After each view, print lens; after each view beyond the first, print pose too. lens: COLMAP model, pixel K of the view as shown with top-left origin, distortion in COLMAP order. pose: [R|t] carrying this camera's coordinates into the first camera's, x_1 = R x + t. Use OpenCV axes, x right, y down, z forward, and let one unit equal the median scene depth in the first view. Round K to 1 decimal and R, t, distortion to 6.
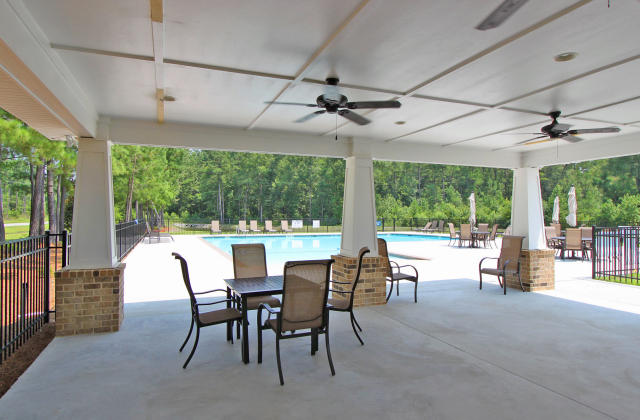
lens RADIAL K [[394.4, 0, 319.9], [0, 394.4, 209.8], [0, 0, 1]] dist [0.000777, 0.000309]
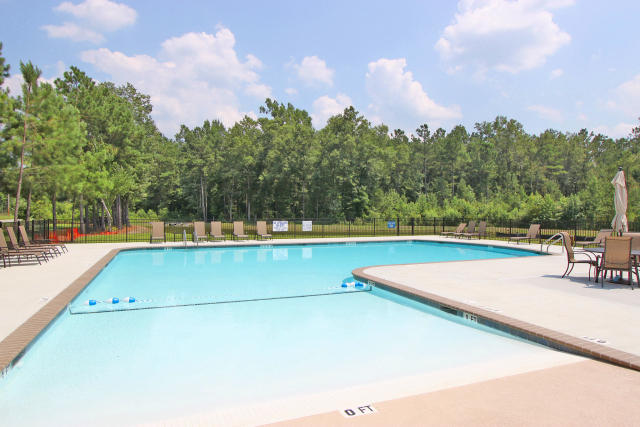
lens RADIAL K [[398.0, 0, 321.3], [0, 398.0, 215.9], [0, 0, 1]] dist [-0.004017, -0.001804]
pose [[0.999896, 0.000375, 0.014416, 0.002537], [-0.000714, 0.999724, 0.023484, 0.000450], [-0.014403, -0.023492, 0.999620, 0.104315]]
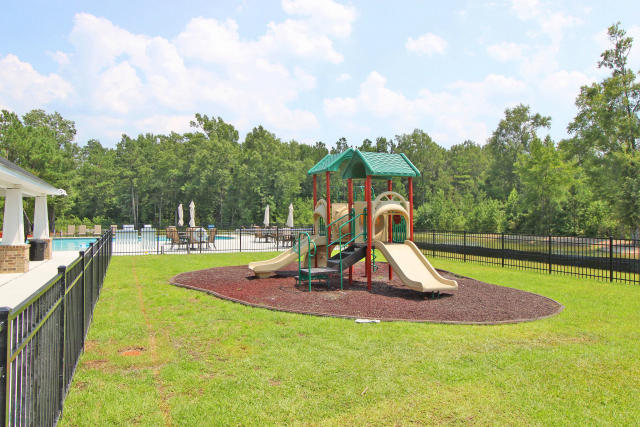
lens RADIAL K [[458.3, 0, 319.3], [0, 458.3, 212.7], [0, 0, 1]] dist [0.001703, 0.005156]
pose [[0.999463, -0.004022, 0.032506, 0.173391], [0.004071, 0.999991, -0.001431, -0.001316], [-0.032500, 0.001563, 0.999471, -0.136321]]
